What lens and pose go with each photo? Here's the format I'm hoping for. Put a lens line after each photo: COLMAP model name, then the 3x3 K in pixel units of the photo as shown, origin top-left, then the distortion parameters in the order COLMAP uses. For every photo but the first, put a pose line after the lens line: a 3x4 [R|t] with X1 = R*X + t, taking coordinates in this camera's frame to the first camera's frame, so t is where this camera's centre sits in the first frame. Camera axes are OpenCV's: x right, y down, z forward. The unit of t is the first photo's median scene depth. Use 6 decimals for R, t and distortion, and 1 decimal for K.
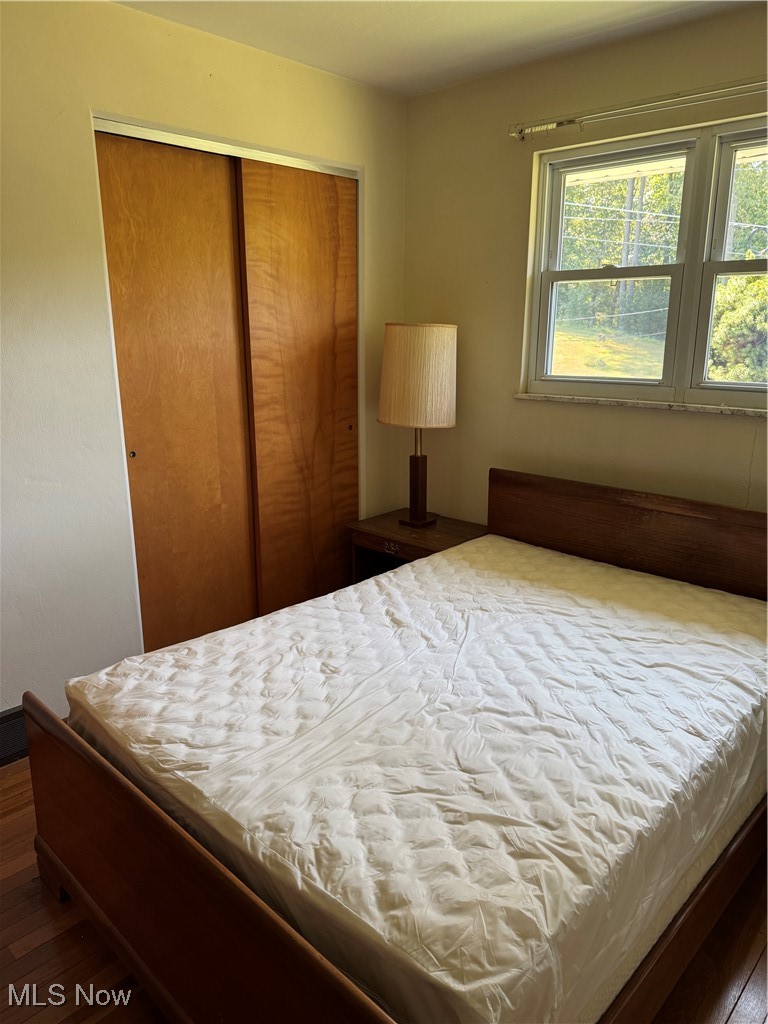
lens RADIAL K [[715.0, 0, 384.0], [0, 715.0, 512.0], [0, 0, 1]] dist [0.113338, -0.160686]
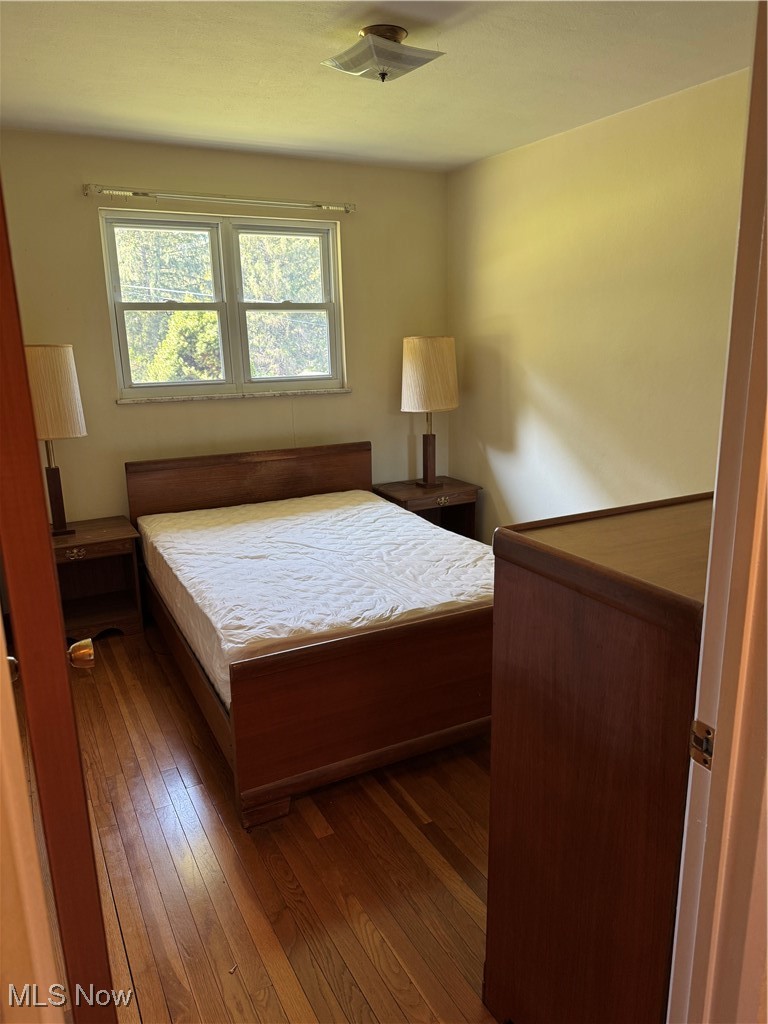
lens RADIAL K [[715.0, 0, 384.0], [0, 715.0, 512.0], [0, 0, 1]] dist [0.113338, -0.160686]
pose [[0.318868, -0.235156, 0.918164, -1.139467], [0.263068, 0.952629, 0.152622, -0.075833], [-0.910559, 0.192873, 0.365625, 0.253669]]
